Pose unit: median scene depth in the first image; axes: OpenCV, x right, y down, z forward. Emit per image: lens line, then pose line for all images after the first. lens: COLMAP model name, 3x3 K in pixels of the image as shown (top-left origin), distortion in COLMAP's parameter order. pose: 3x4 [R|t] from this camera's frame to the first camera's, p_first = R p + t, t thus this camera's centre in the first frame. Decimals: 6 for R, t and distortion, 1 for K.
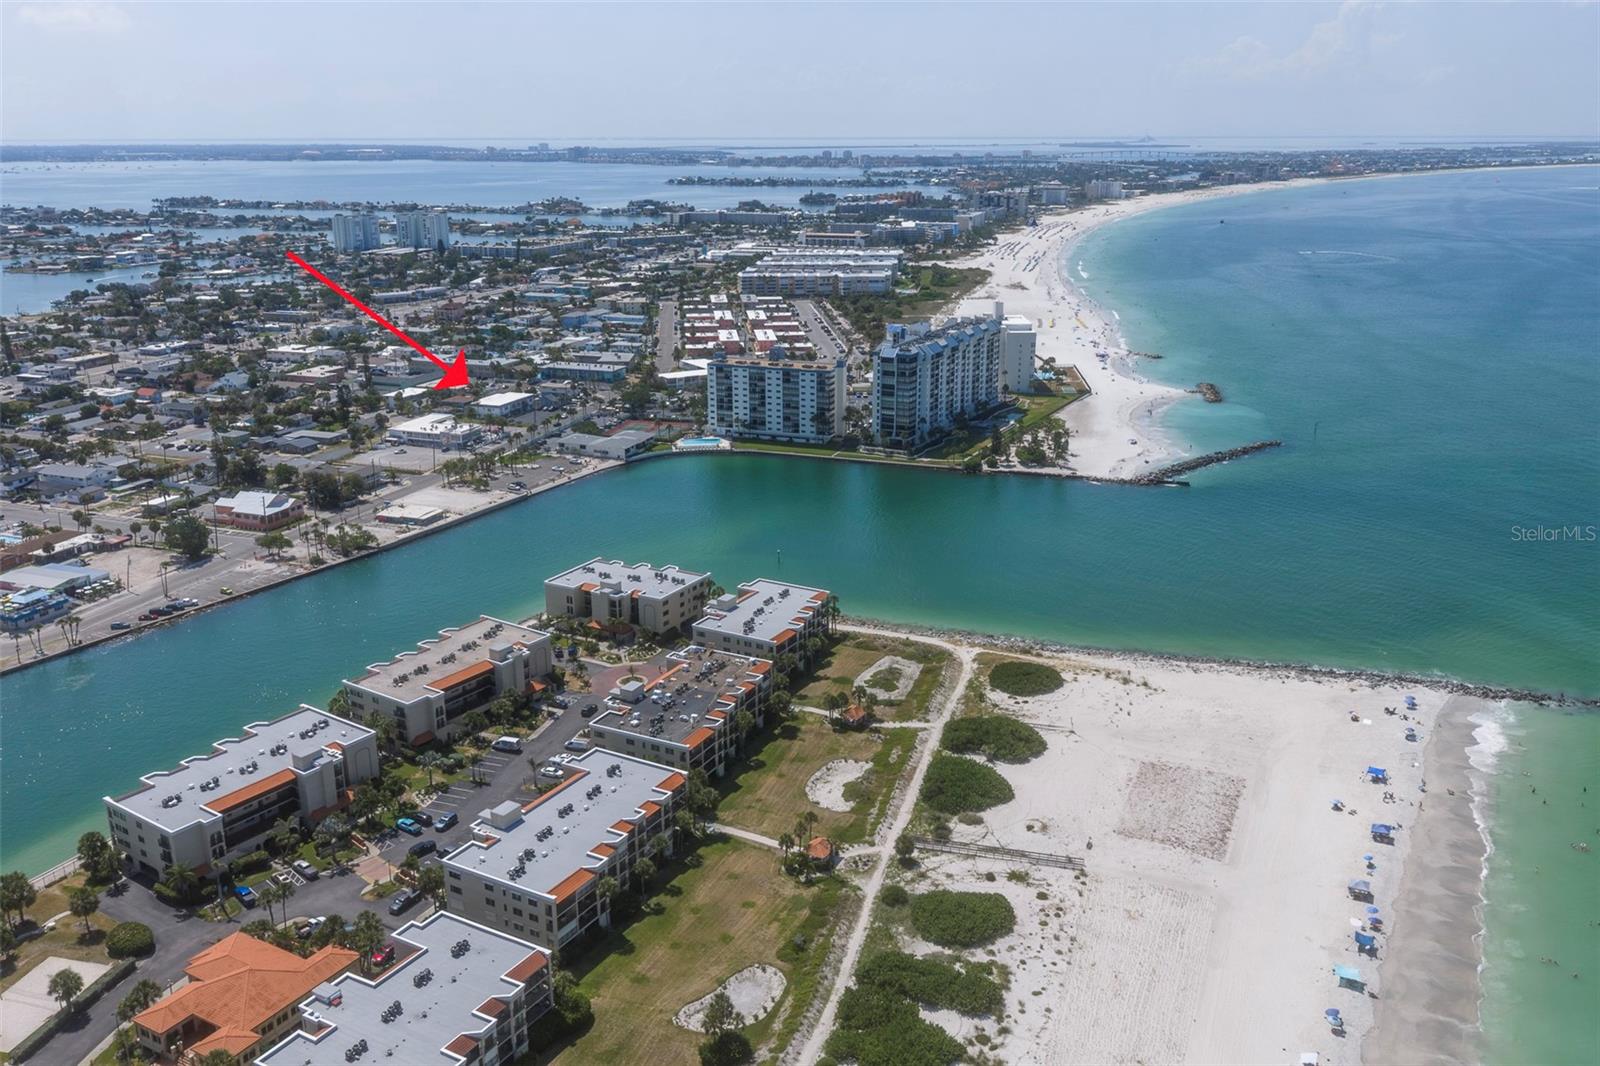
lens RADIAL K [[1318.7, 0, 800.0], [0, 1318.7, 533.0], [0, 0, 1]] dist [0.019835, -0.046008]
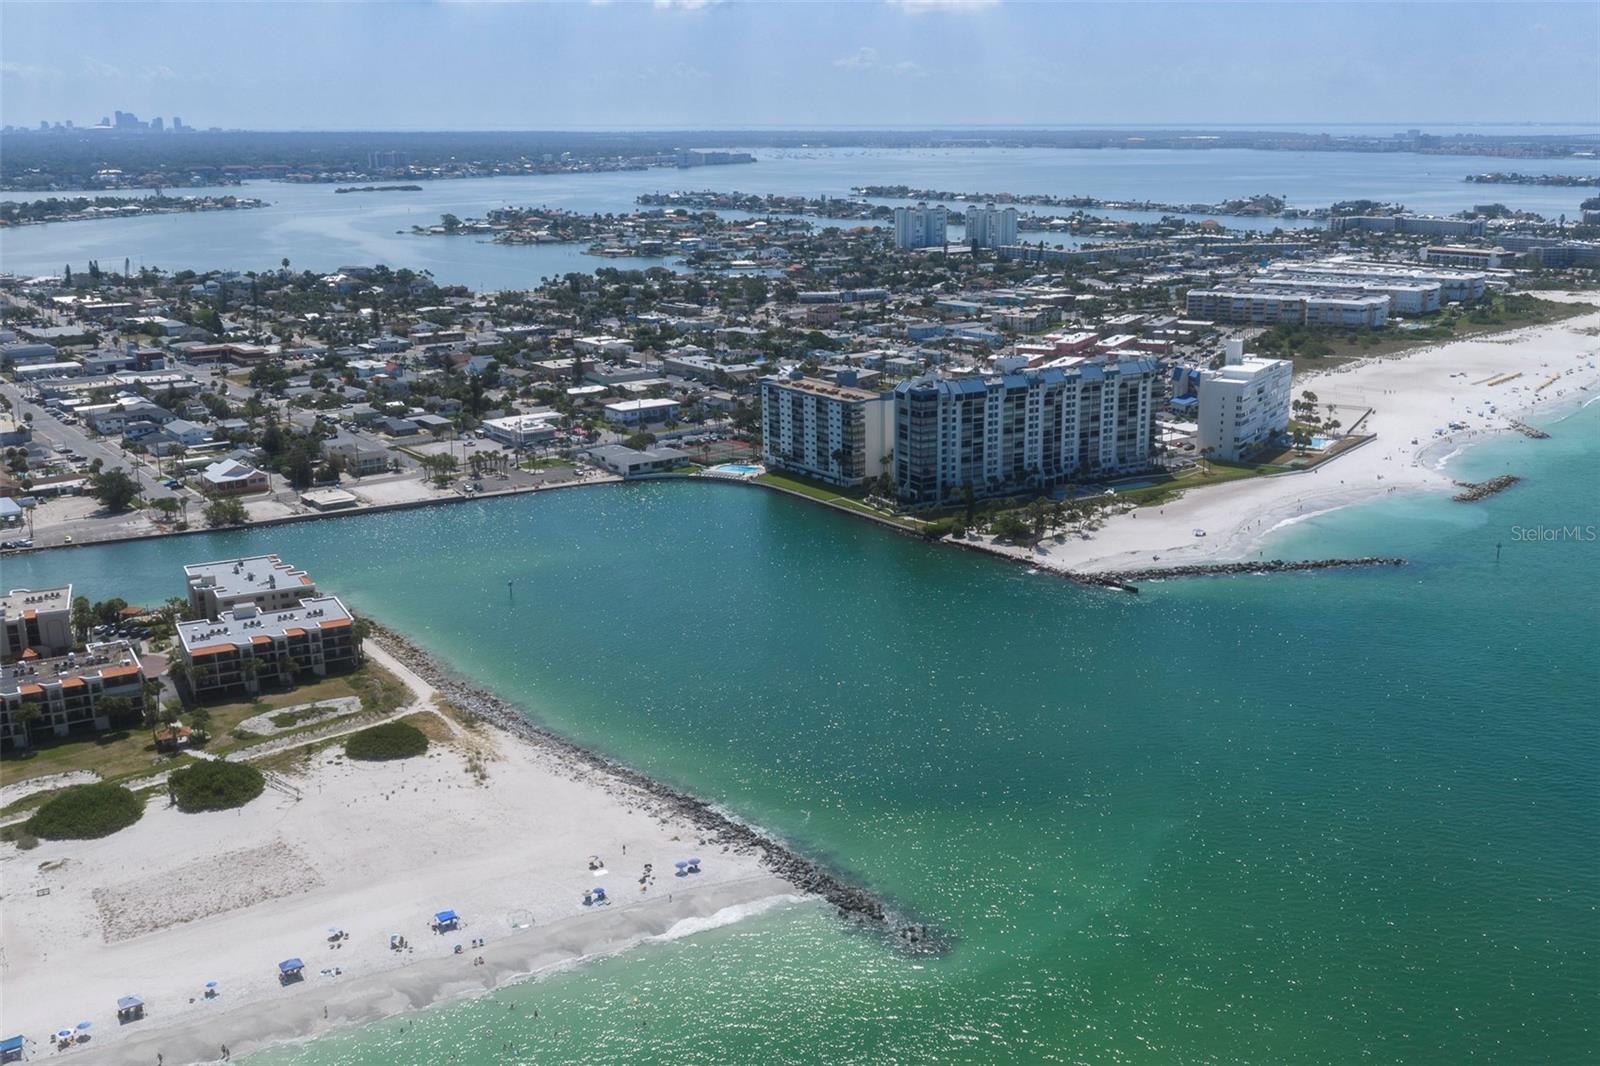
lens RADIAL K [[1539.4, 0, 800.0], [0, 1539.4, 533.0], [0, 0, 1]] dist [0.008221, -0.010560]
pose [[0.855043, 0.132561, -0.501327, 0.506561], [-0.147982, 0.988948, 0.009106, -0.044047], [0.496993, 0.066402, 0.865210, 0.131419]]
